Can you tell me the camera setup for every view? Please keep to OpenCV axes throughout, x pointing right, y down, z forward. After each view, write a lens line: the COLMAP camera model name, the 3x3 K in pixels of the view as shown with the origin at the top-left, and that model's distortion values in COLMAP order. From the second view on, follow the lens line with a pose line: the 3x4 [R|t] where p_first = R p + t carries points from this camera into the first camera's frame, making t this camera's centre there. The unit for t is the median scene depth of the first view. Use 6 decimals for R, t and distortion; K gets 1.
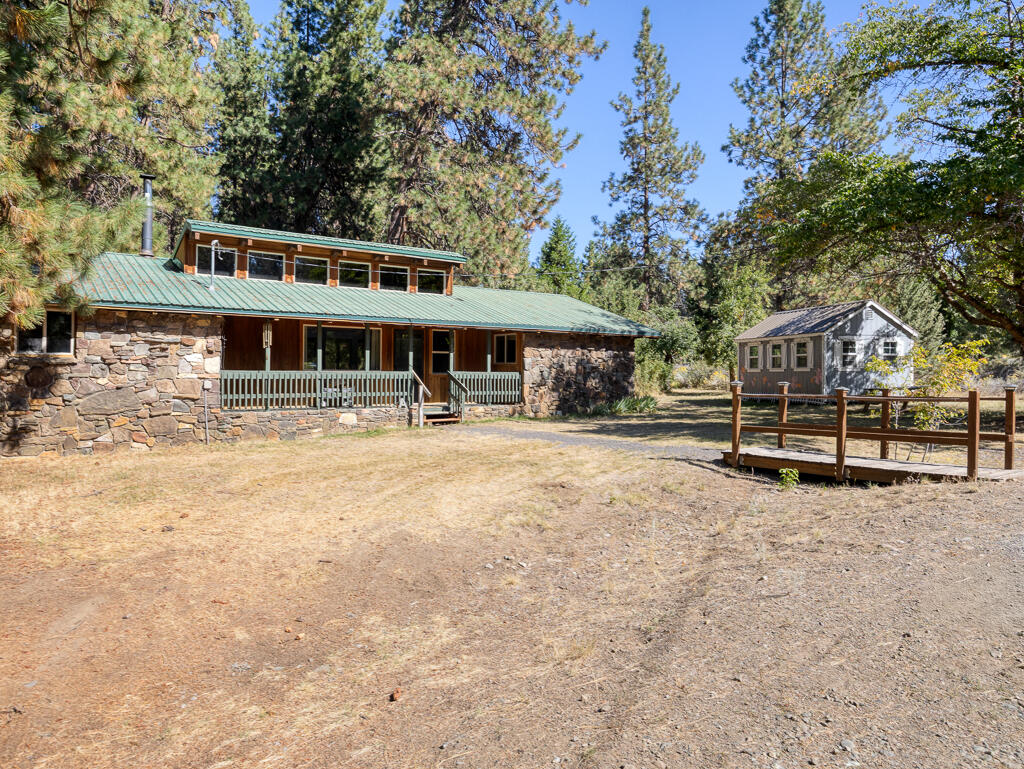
lens RADIAL K [[701.7, 0, 514.2], [0, 701.7, 383.5], [0, 0, 1]] dist [-0.010281, -0.000287]
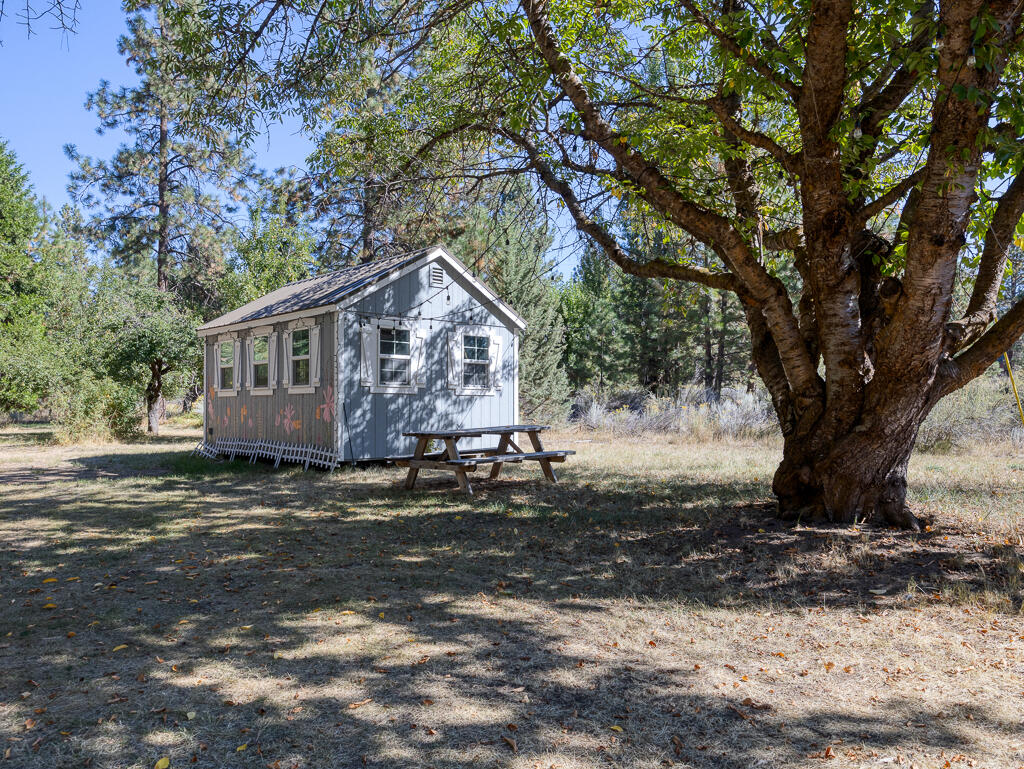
lens RADIAL K [[661.1, 0, 511.9], [0, 661.1, 386.7], [0, 0, 1]] dist [0.001545, 0.000373]
pose [[0.886906, 0.014802, 0.461713, 0.342979], [0.006027, 0.999031, -0.043605, -0.002557], [-0.461911, 0.041456, 0.885957, 0.571458]]
